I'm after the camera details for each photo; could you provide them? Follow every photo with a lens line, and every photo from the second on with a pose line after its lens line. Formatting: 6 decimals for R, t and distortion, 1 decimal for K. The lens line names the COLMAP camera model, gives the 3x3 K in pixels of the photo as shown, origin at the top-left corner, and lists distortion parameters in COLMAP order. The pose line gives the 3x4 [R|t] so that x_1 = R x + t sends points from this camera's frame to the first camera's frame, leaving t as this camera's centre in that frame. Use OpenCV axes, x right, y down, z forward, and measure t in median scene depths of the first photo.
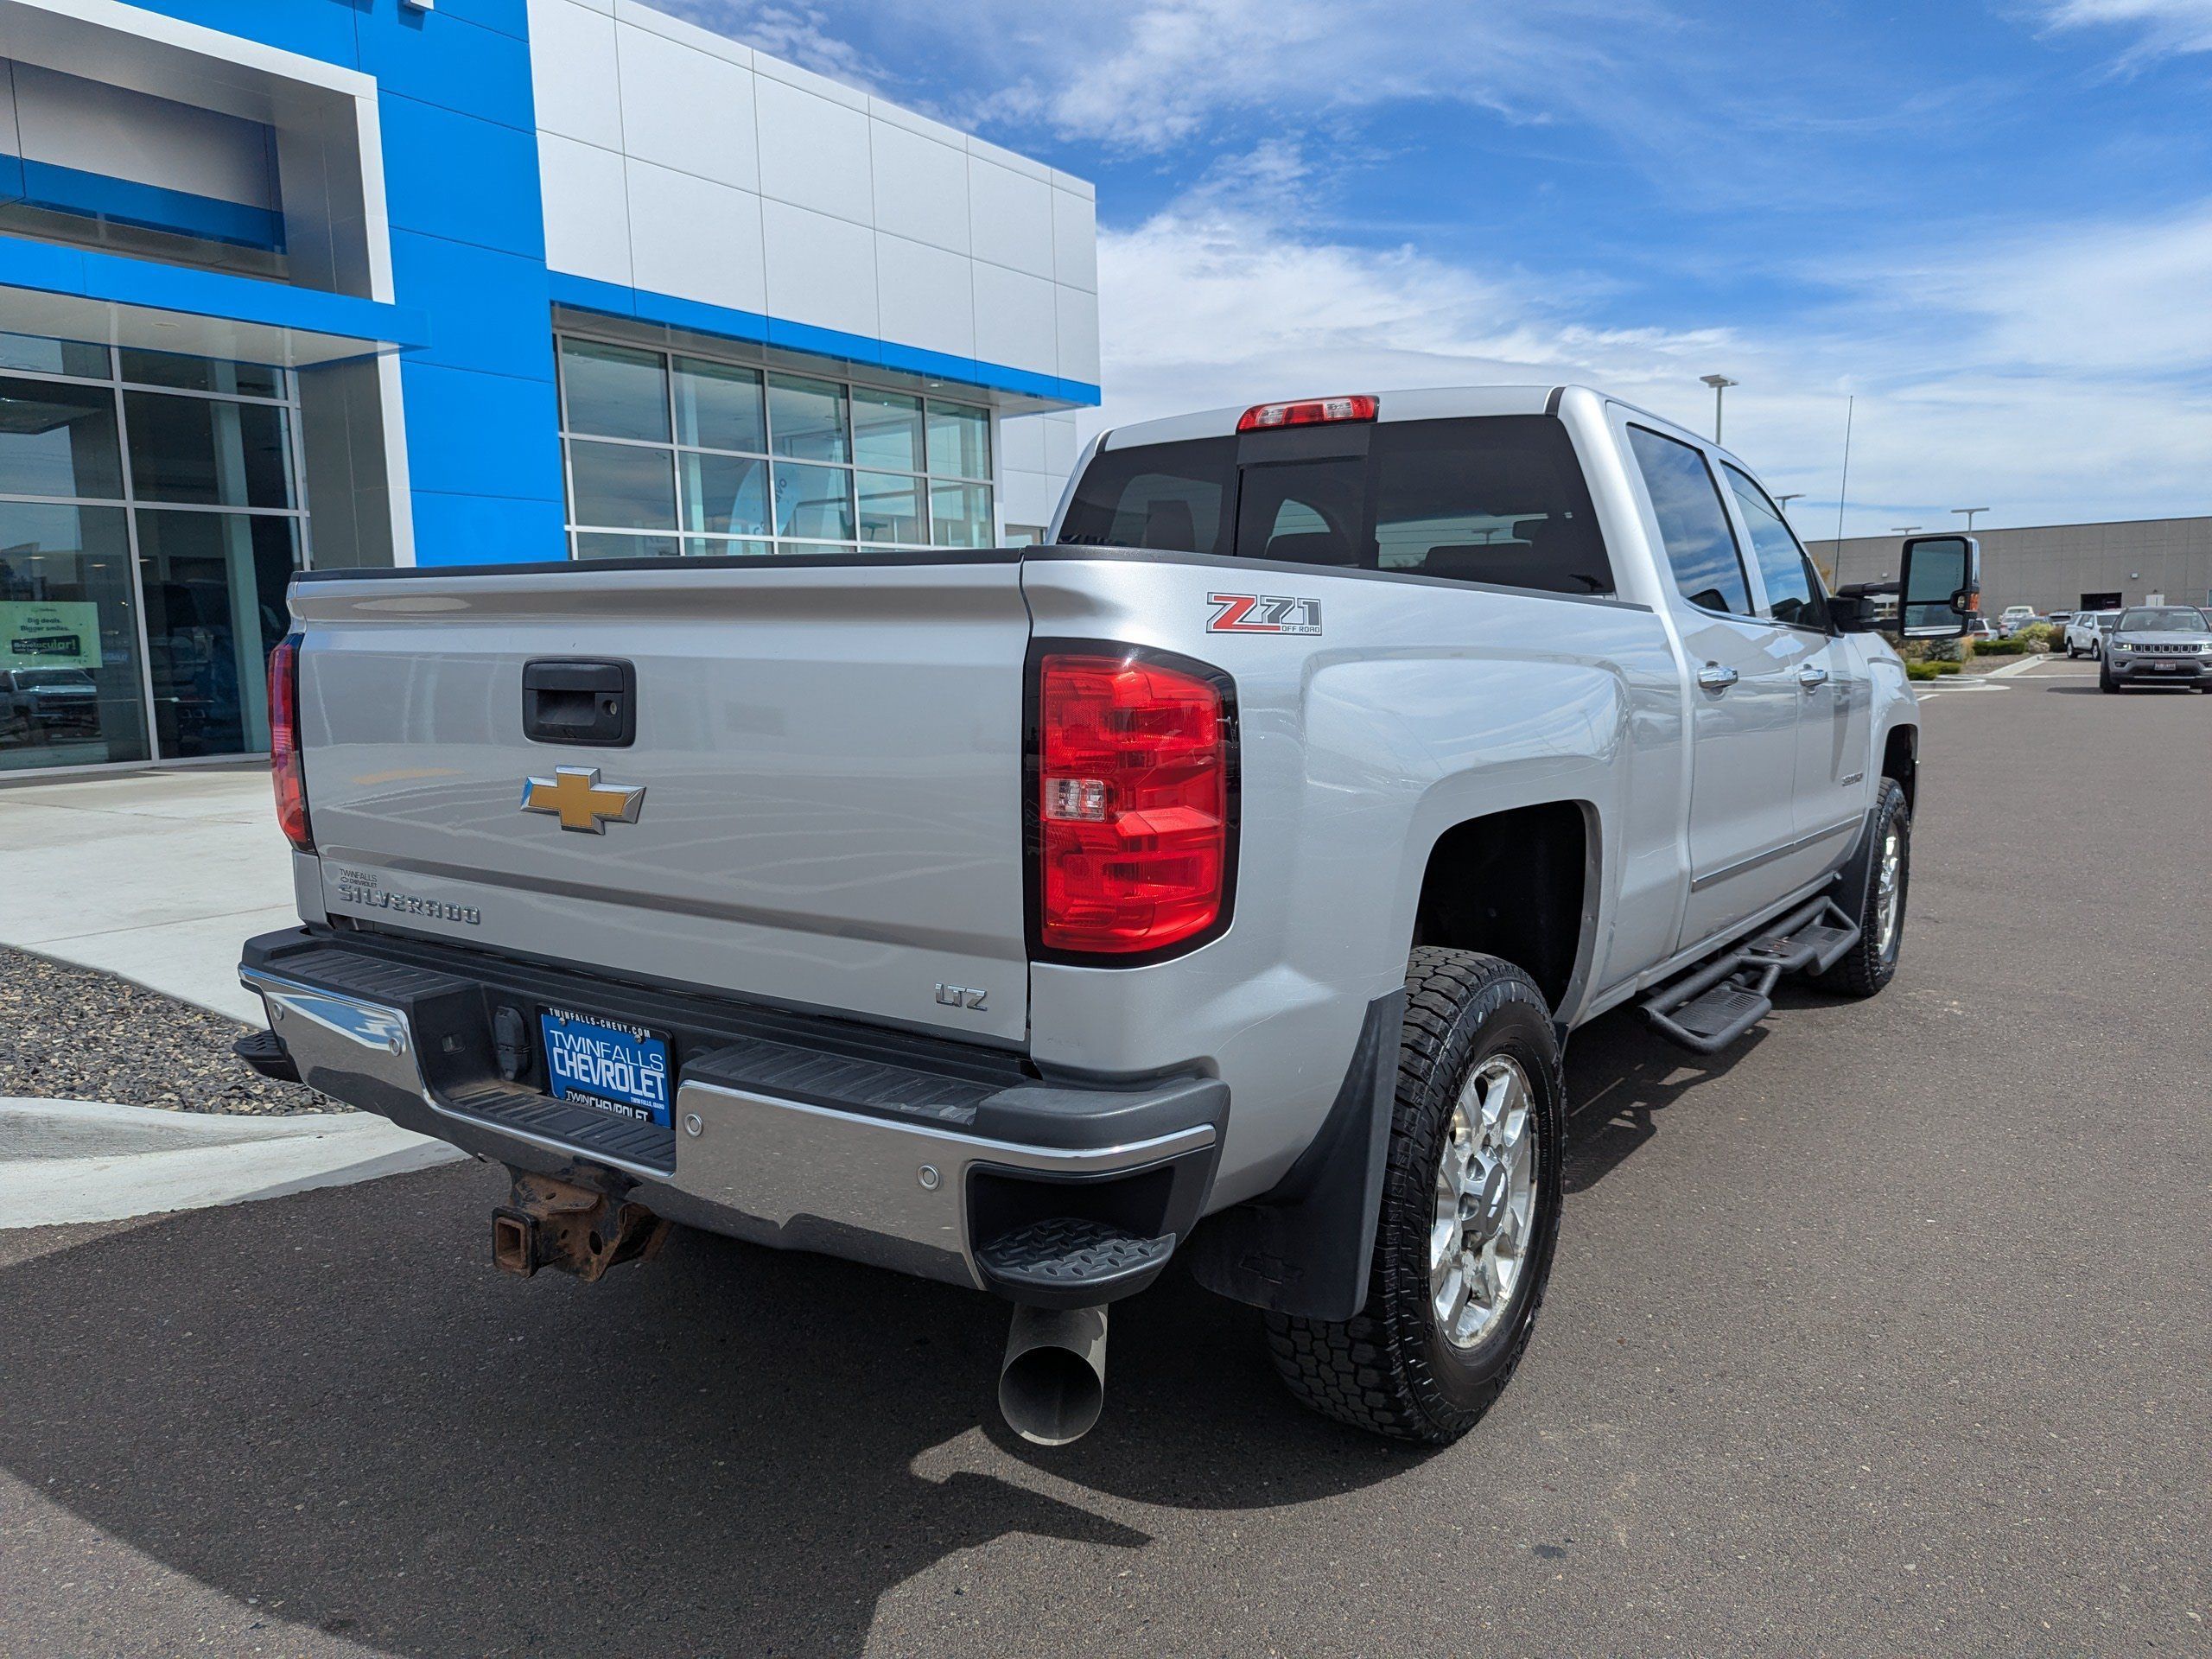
lens RADIAL K [[1559.4, 0, 1118.1], [0, 1559.4, 798.1], [0, 0, 1]] dist [0.035775, -0.031051]
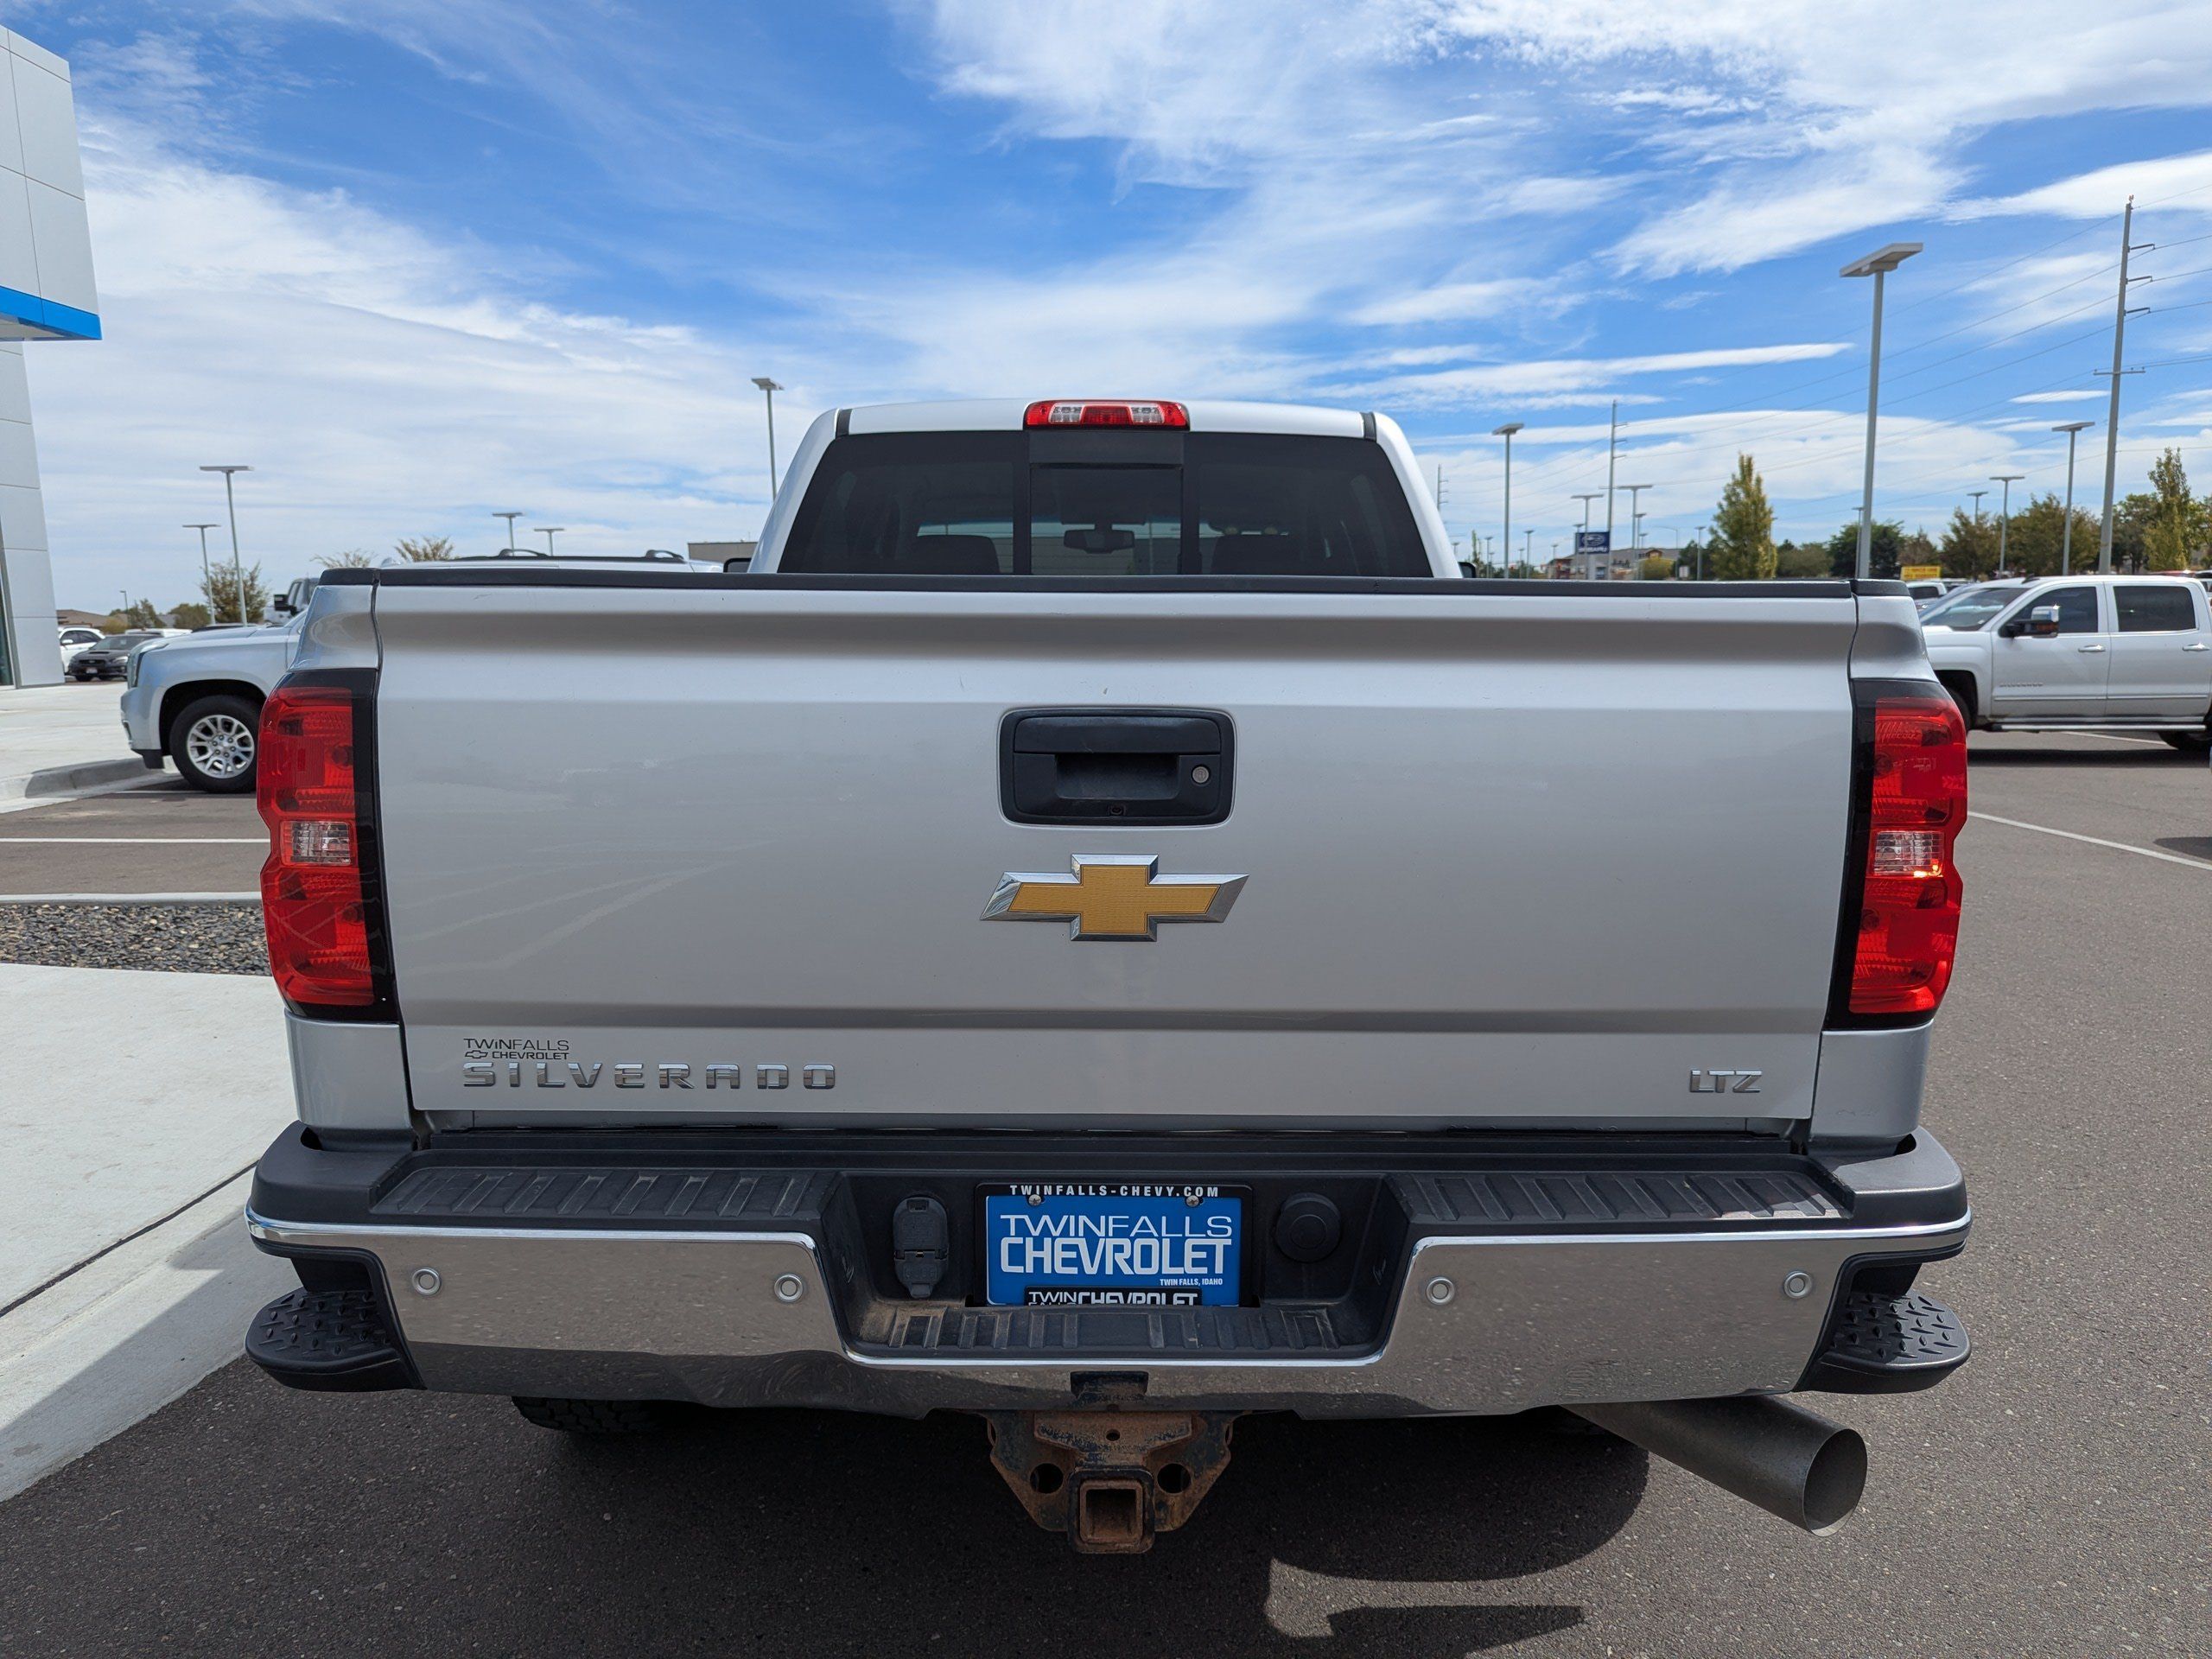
lens RADIAL K [[1559.4, 0, 1115.8], [0, 1559.4, 844.5], [0, 0, 1]] dist [0.035775, -0.031051]
pose [[0.815714, -0.071126, 0.574066, -0.740726], [0.051370, 0.997398, 0.050583, -0.059750], [-0.576170, -0.011771, 0.817245, 0.384824]]
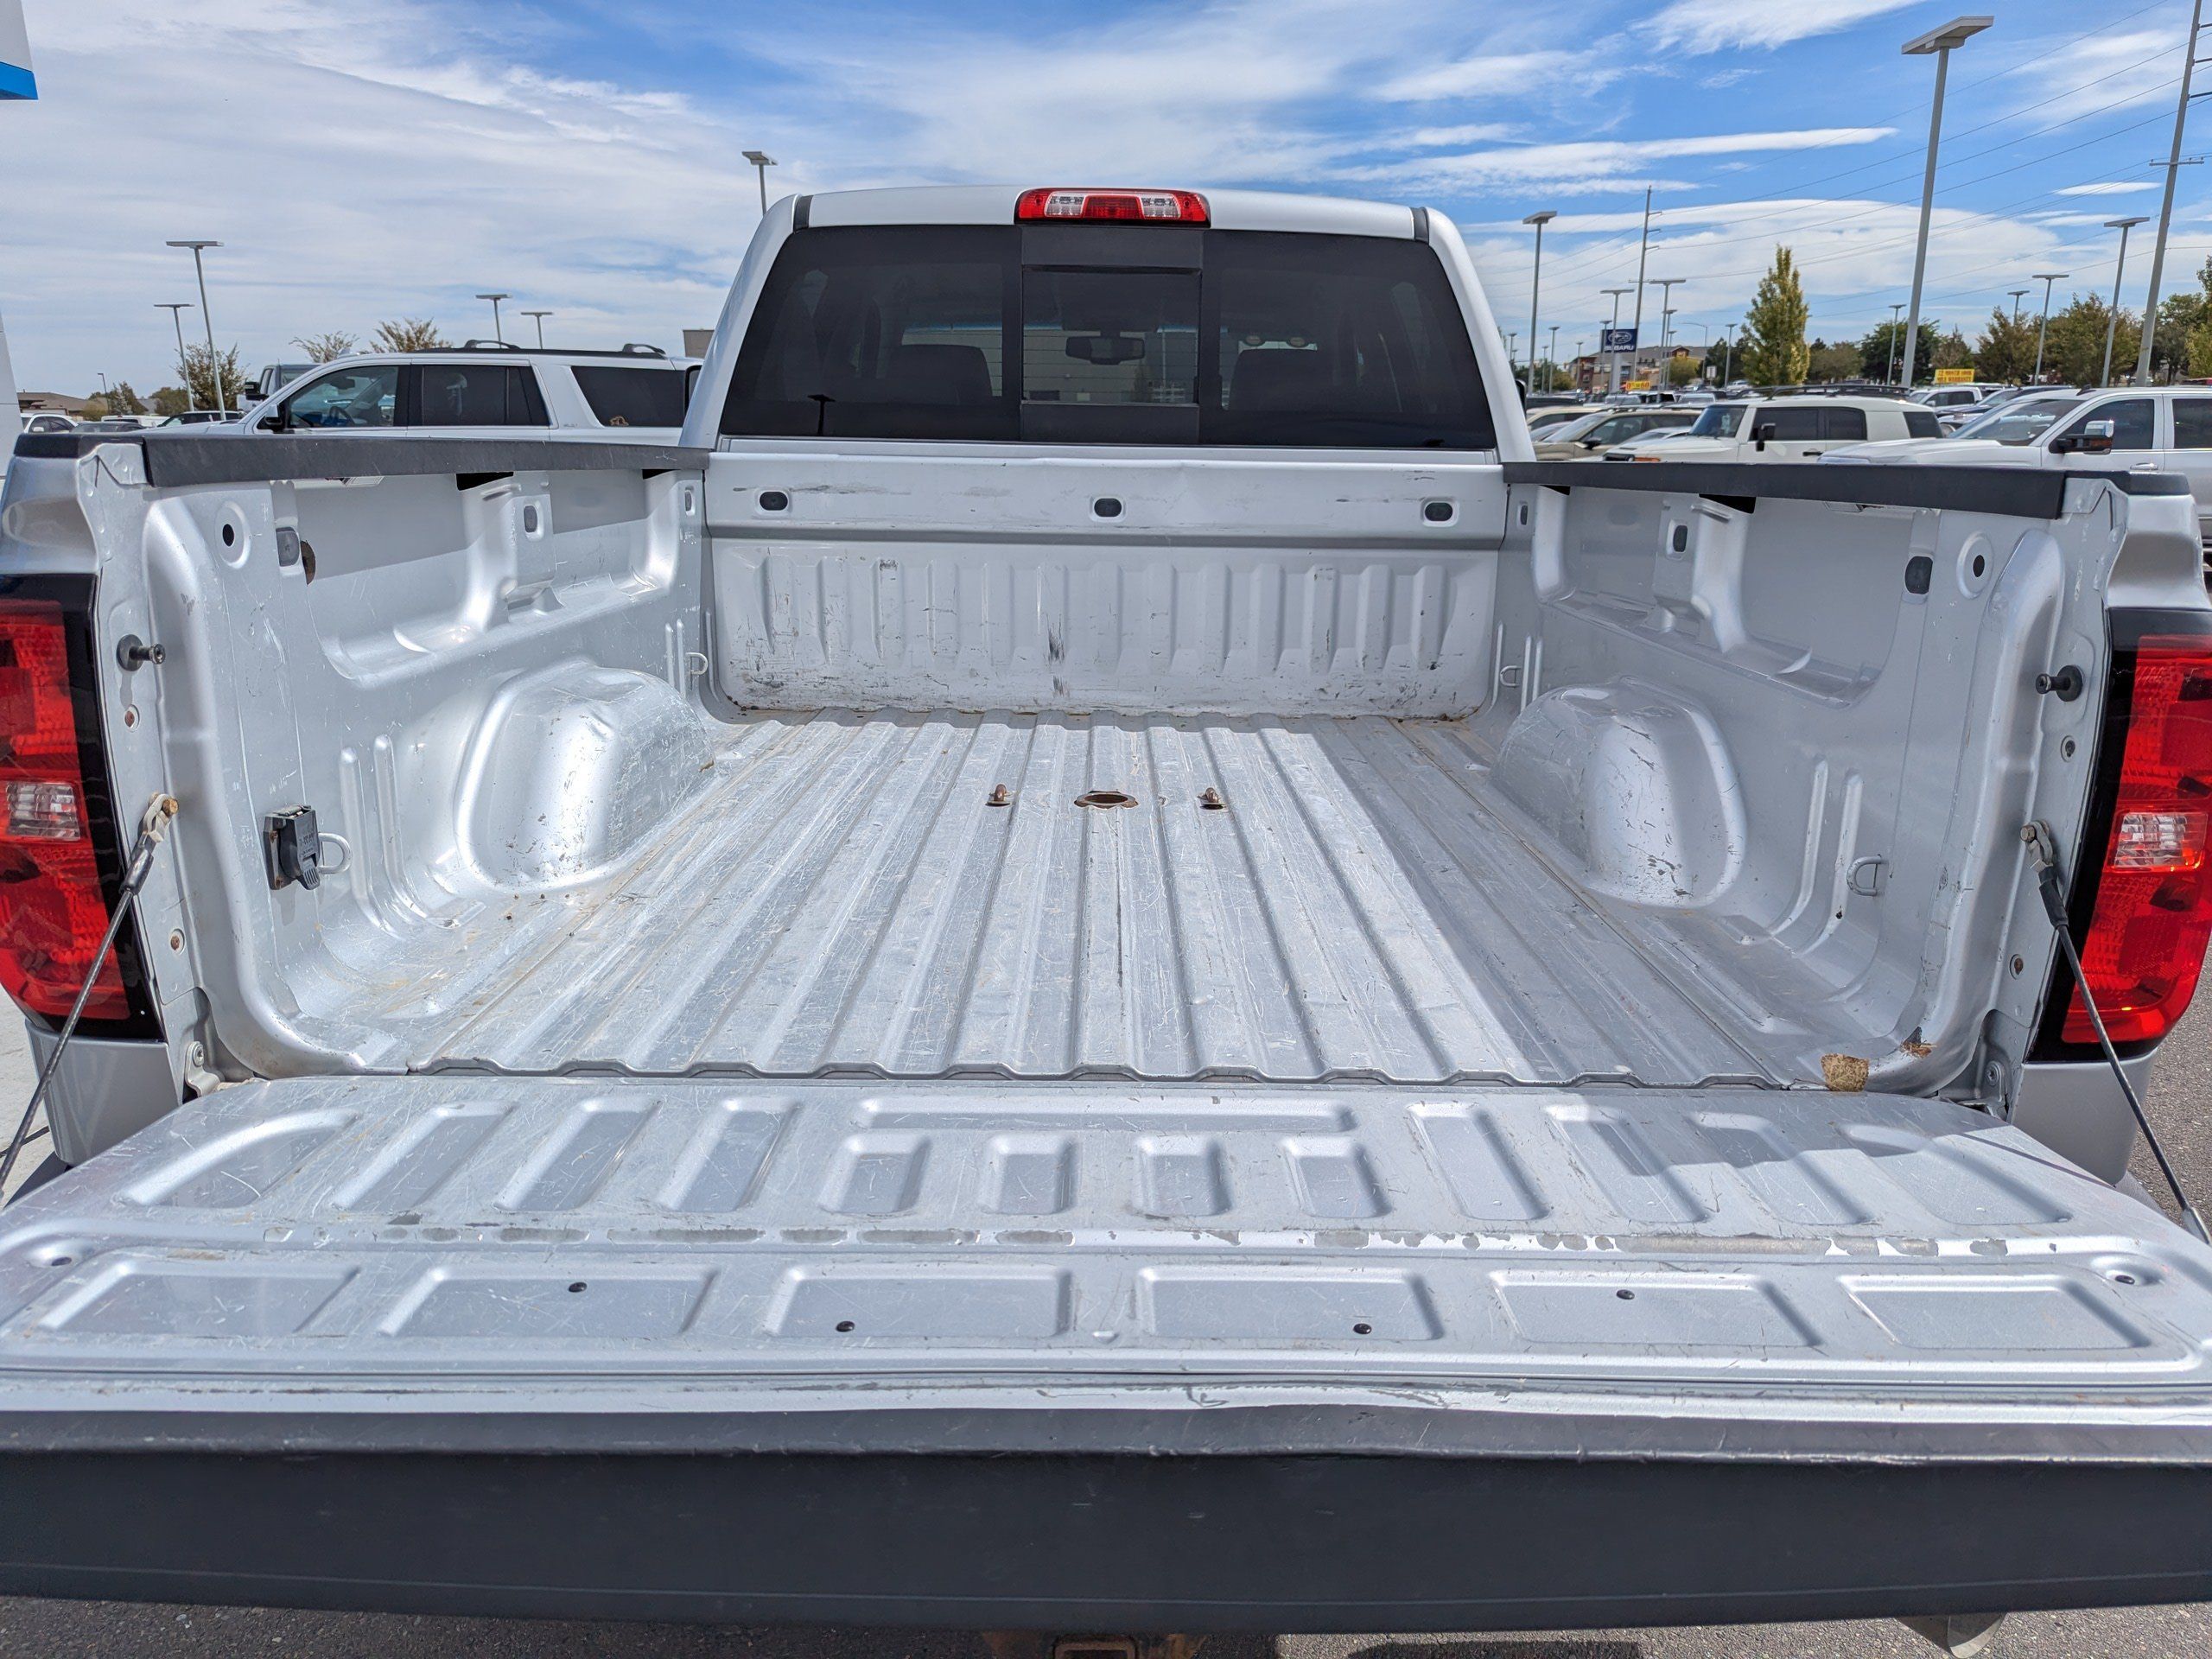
lens RADIAL K [[1559.4, 0, 1128.6], [0, 1559.4, 827.5], [0, 0, 1]] dist [0.035775, -0.031051]
pose [[0.814301, -0.128046, 0.566143, -0.629278], [0.040521, 0.985525, 0.164616, -0.109837], [-0.579027, -0.111106, 0.807703, 0.532396]]
